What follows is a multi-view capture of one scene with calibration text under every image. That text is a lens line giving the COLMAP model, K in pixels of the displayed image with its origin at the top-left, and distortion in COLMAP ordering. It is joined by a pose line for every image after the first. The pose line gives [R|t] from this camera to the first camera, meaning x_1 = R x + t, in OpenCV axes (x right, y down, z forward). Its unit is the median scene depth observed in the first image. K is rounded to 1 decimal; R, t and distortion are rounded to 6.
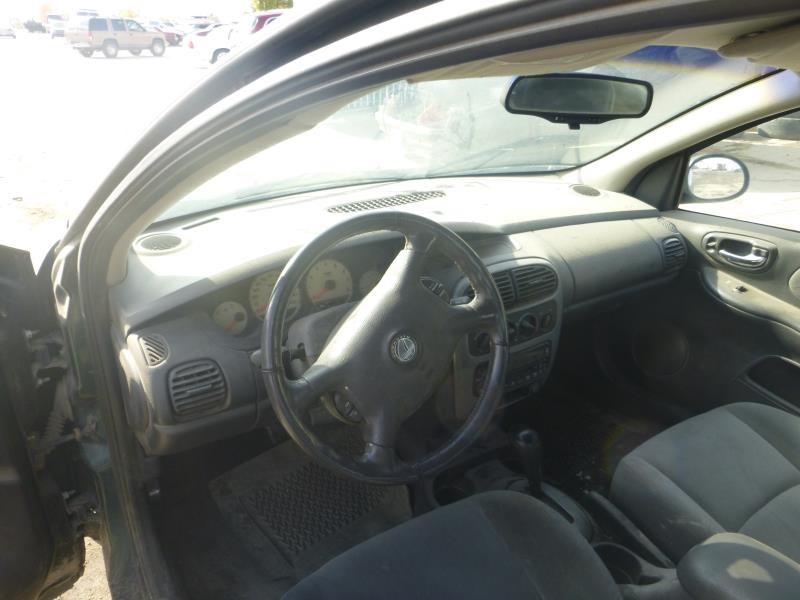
lens RADIAL K [[589.6, 0, 399.9], [0, 589.6, 301.1], [0, 0, 1]] dist [-0.031173, 0.000302]
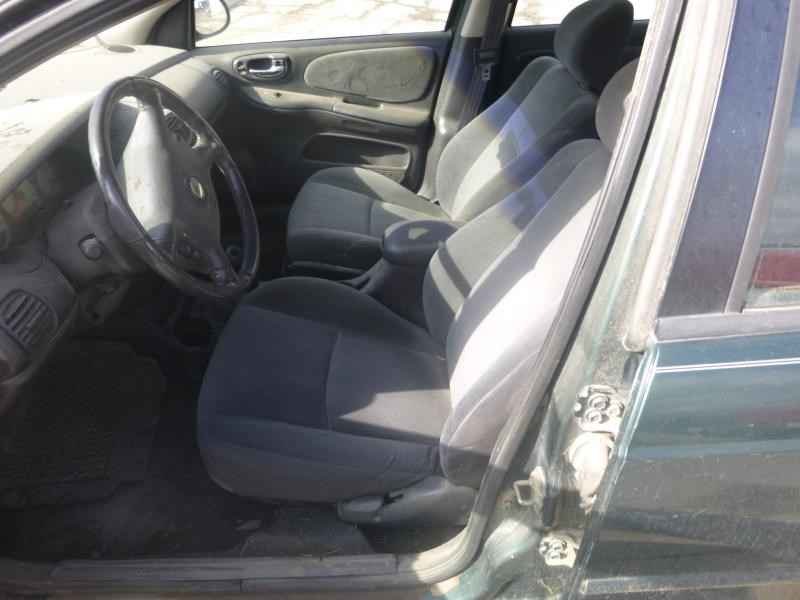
lens RADIAL K [[589.6, 0, 401.4], [0, 589.6, 299.6], [0, 0, 1]] dist [-0.031173, 0.000302]
pose [[0.537016, -0.504002, 0.676459, -0.394354], [0.344215, 0.863022, 0.369742, -0.014412], [-0.770149, 0.034290, 0.636941, -0.046501]]
